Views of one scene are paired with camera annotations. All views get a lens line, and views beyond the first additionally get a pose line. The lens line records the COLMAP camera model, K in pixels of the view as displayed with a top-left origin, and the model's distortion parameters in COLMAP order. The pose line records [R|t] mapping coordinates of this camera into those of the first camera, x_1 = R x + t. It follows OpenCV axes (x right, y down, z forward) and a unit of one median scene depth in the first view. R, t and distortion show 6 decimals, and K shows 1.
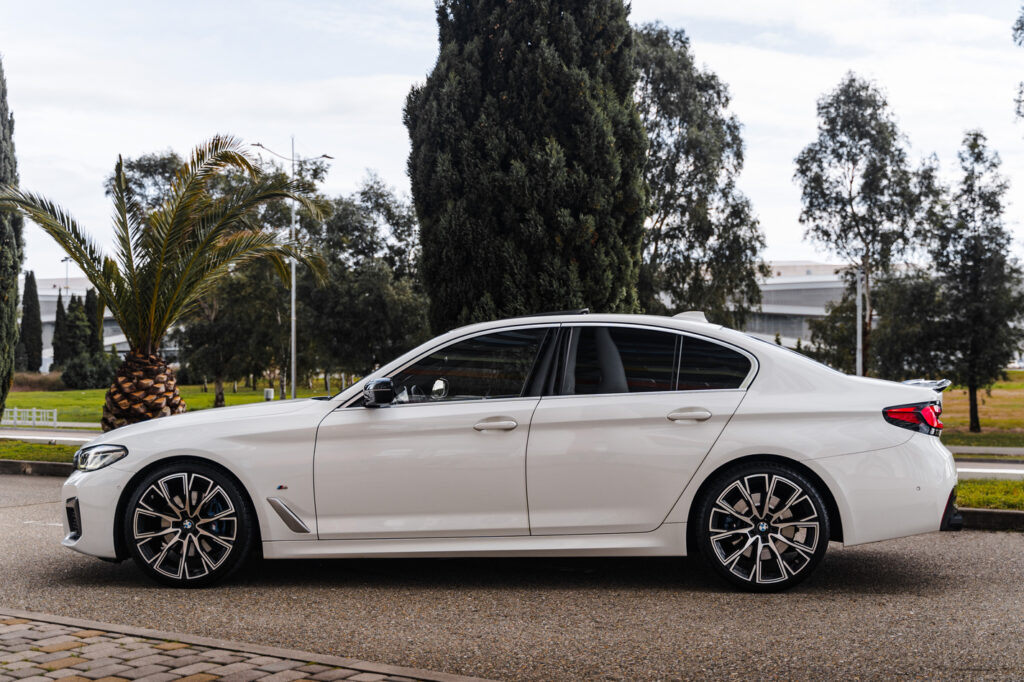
lens RADIAL K [[1293.0, 0, 512.6], [0, 1293.0, 342.7], [0, 0, 1]] dist [-0.007558, 0.000000]
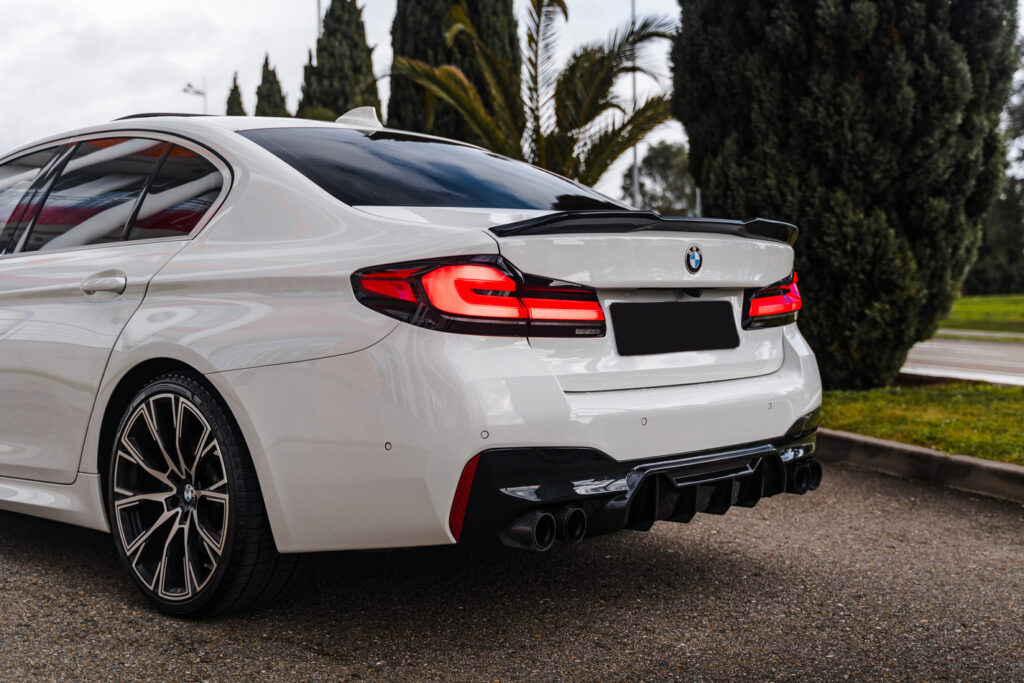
lens RADIAL K [[1351.4, 0, 511.0], [0, 1351.4, 351.7], [0, 0, 1]] dist [-0.029057, 0.000000]
pose [[0.782210, 0.033372, -0.622120, 0.345144], [0.014724, 0.997295, 0.072010, 0.025213], [0.622840, -0.065487, 0.779603, 0.353643]]
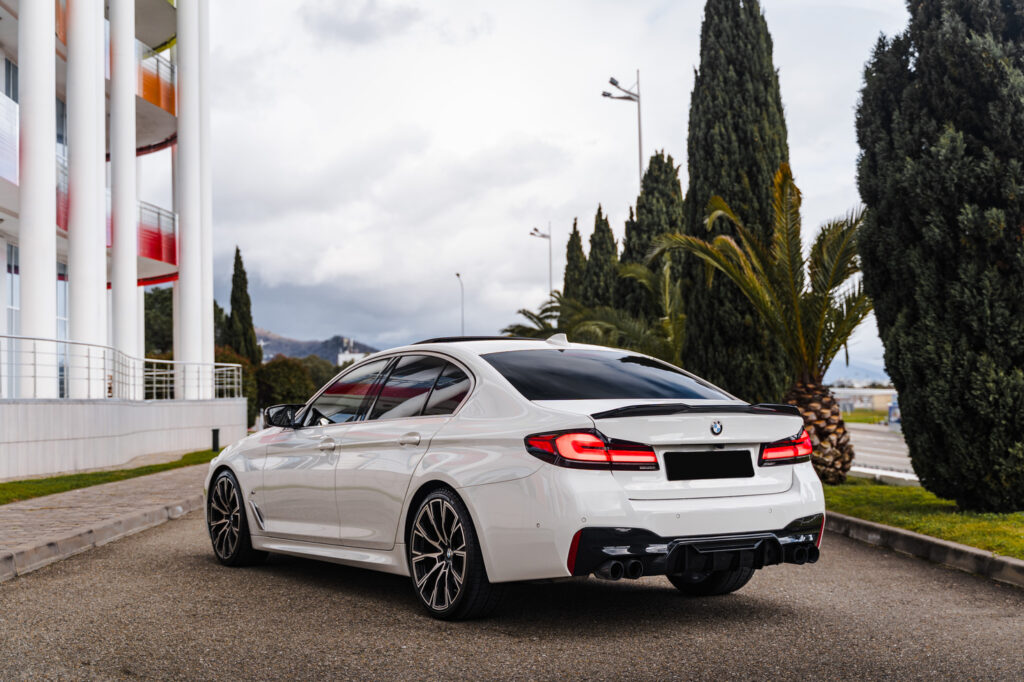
lens RADIAL K [[1380.8, 0, 516.4], [0, 1380.8, 342.3], [0, 0, 1]] dist [-0.017880, 0.000000]
pose [[0.600470, -0.040751, -0.798608, 0.580041], [0.023977, 0.999169, -0.032957, 0.009338], [0.799288, 0.000642, 0.600948, 0.219571]]
